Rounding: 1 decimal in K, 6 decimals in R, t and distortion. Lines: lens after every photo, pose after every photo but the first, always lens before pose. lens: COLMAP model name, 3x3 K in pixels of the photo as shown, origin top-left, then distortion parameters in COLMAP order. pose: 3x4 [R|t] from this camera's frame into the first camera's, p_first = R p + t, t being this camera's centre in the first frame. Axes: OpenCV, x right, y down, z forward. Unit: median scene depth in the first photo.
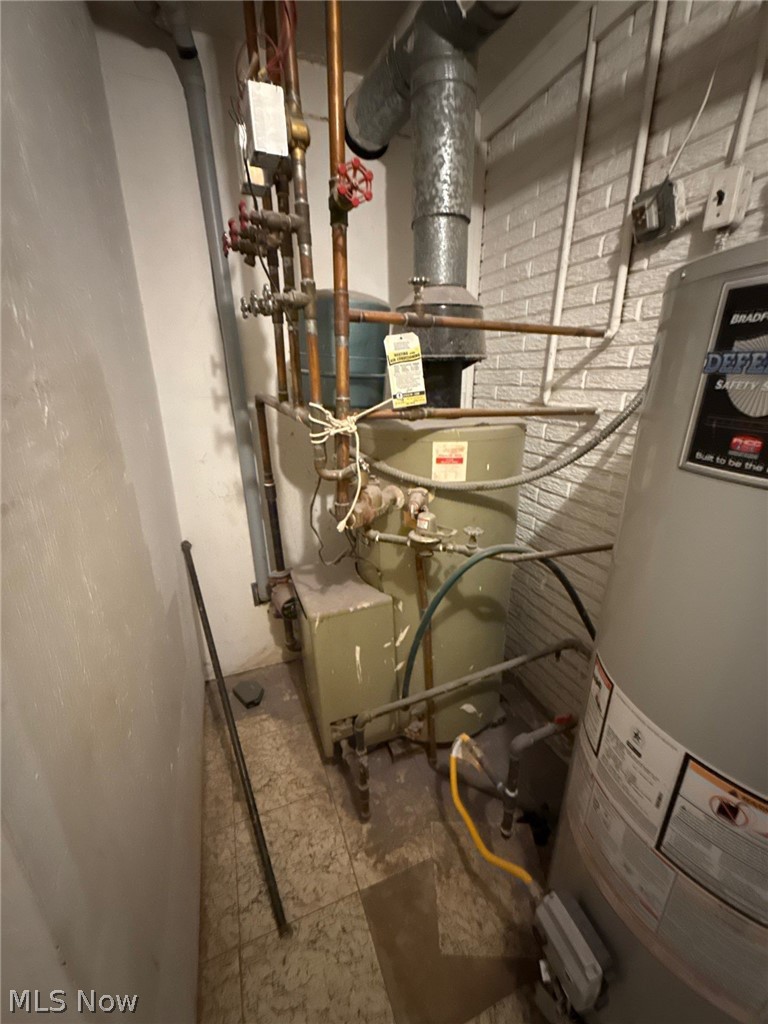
lens RADIAL K [[410.2, 0, 386.0], [0, 410.2, 513.2], [0, 0, 1]] dist [0.000849, -0.000419]
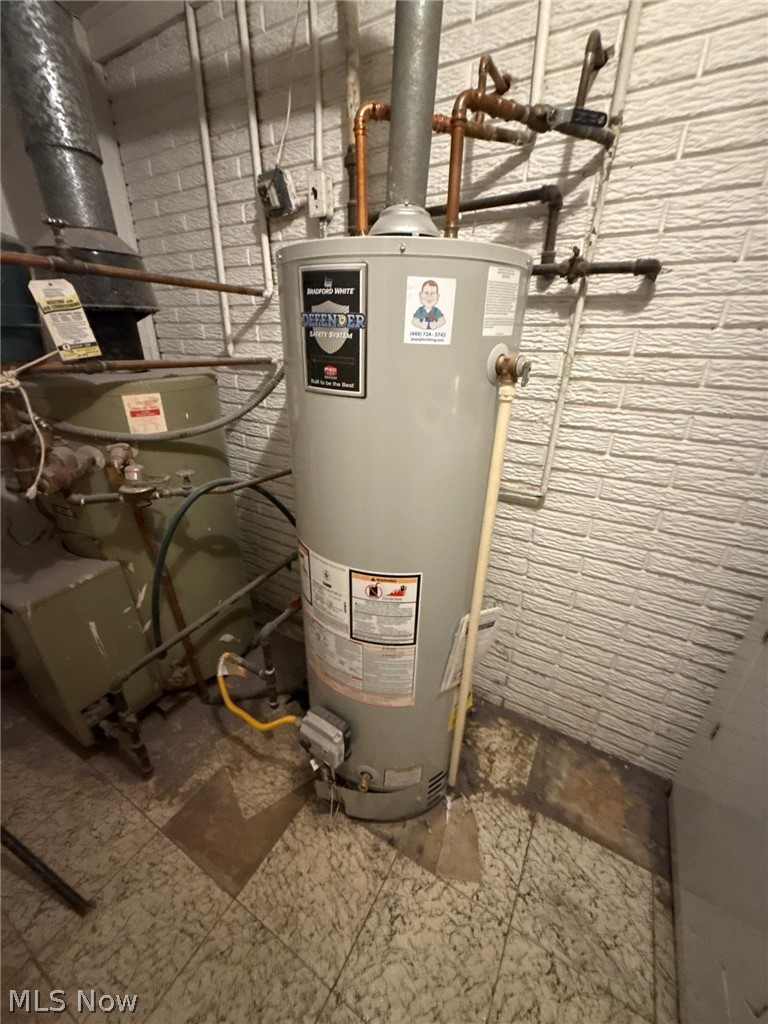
lens RADIAL K [[410.2, 0, 386.0], [0, 410.2, 513.2], [0, 0, 1]] dist [0.000849, -0.000419]
pose [[0.789888, -0.236060, 0.565997, -0.010437], [0.182740, 0.971619, 0.150206, 0.073726], [-0.585391, -0.015216, 0.810608, -0.197079]]
